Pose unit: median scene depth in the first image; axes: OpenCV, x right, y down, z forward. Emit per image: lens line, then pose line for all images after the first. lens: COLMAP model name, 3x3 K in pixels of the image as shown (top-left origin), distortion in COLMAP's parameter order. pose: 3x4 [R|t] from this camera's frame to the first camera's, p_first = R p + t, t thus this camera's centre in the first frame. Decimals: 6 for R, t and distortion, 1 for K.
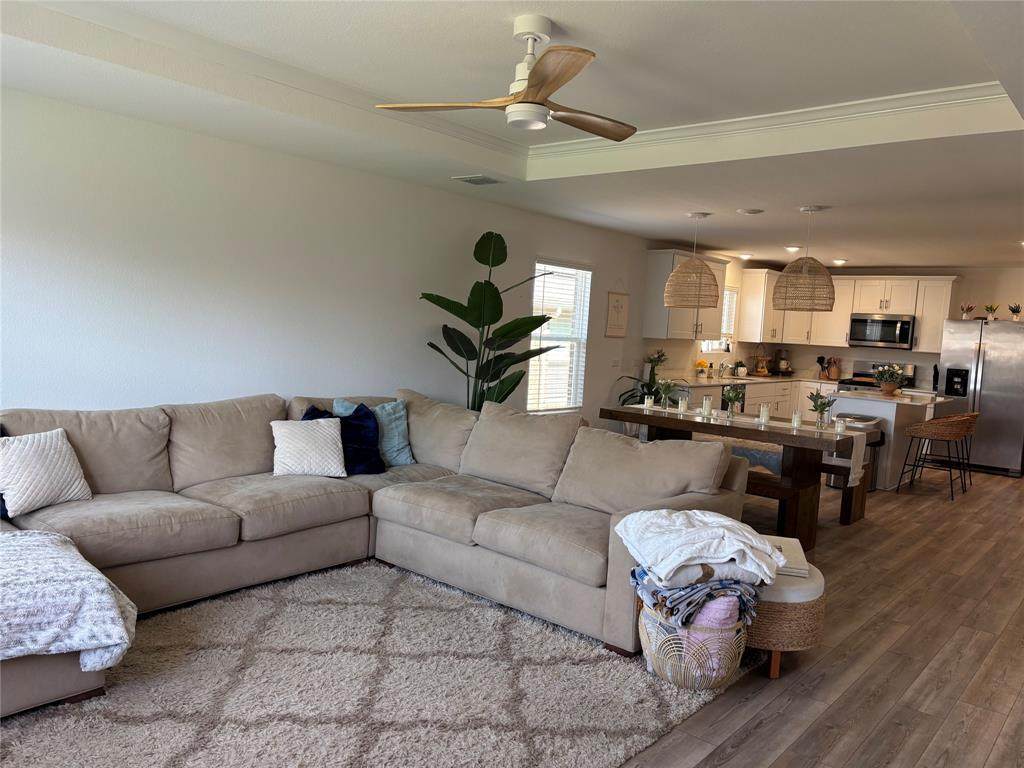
lens RADIAL K [[769.2, 0, 511.5], [0, 769.2, 386.8], [0, 0, 1]] dist [0.041416, -0.048849]
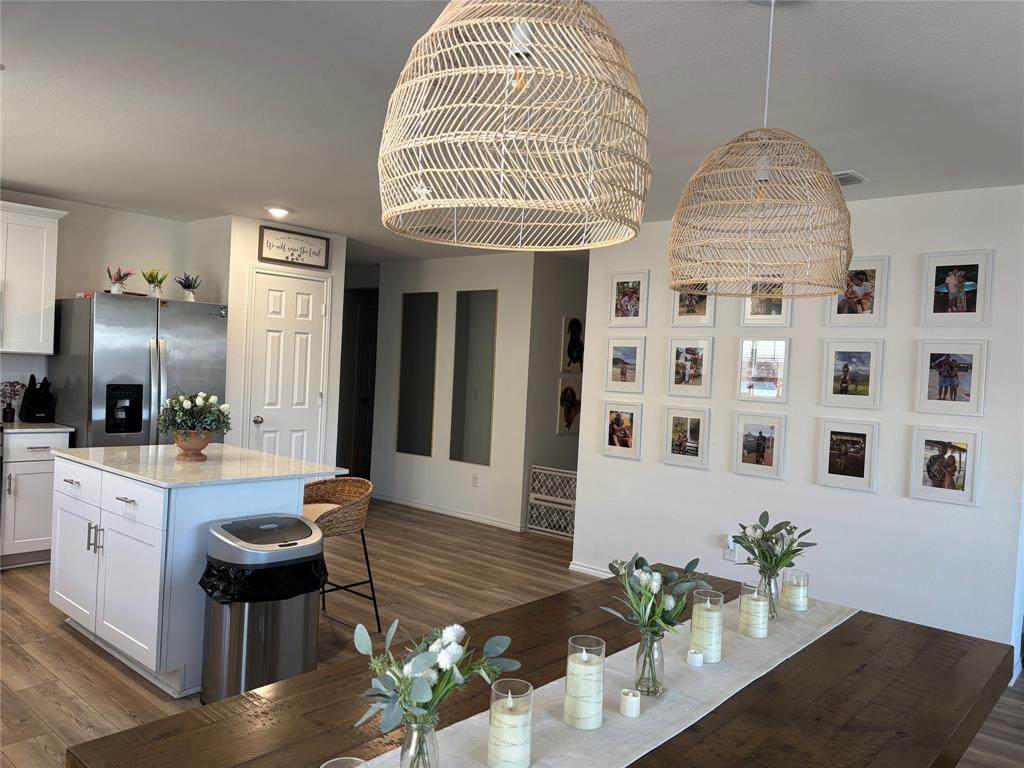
lens RADIAL K [[769.2, 0, 511.6], [0, 769.2, 390.9], [0, 0, 1]] dist [0.041416, -0.048849]
pose [[0.019253, -0.085992, 0.996110, 0.027075], [0.033247, 0.995799, 0.085323, -0.055402], [-0.999262, 0.031475, 0.022031, 0.701357]]
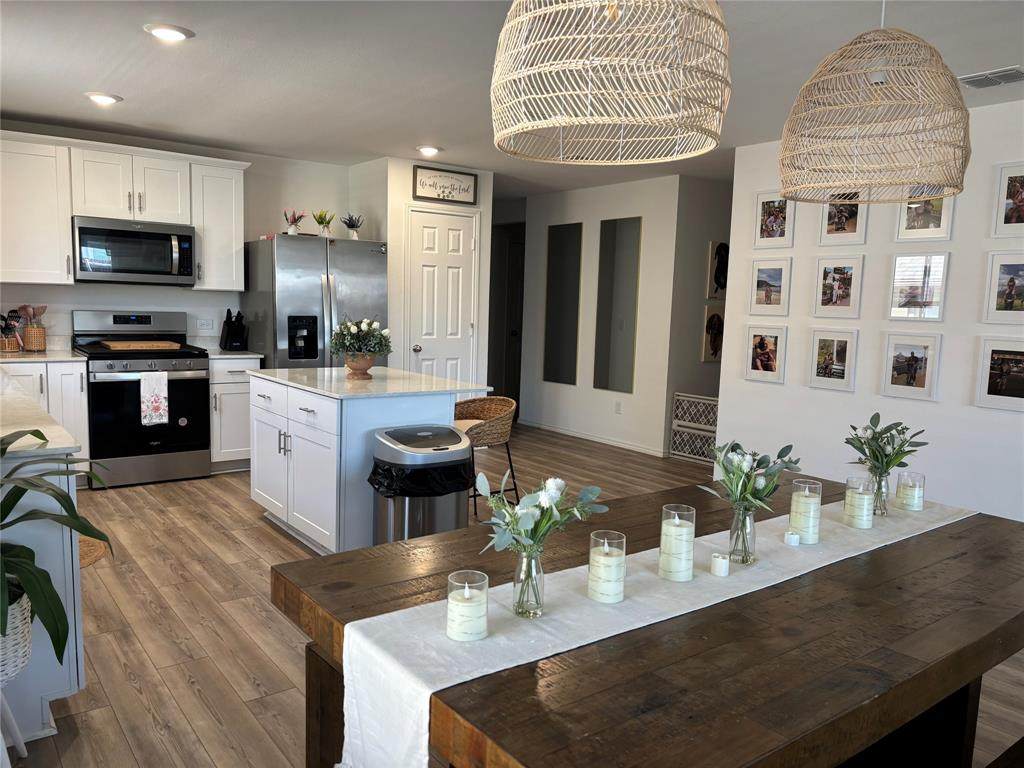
lens RADIAL K [[769.2, 0, 502.7], [0, 769.2, 398.2], [0, 0, 1]] dist [0.041416, -0.048849]
pose [[0.226040, -0.174754, 0.958315, 0.001205], [0.064716, 0.984297, 0.164227, -0.048712], [-0.971966, 0.024897, 0.233800, 0.688461]]
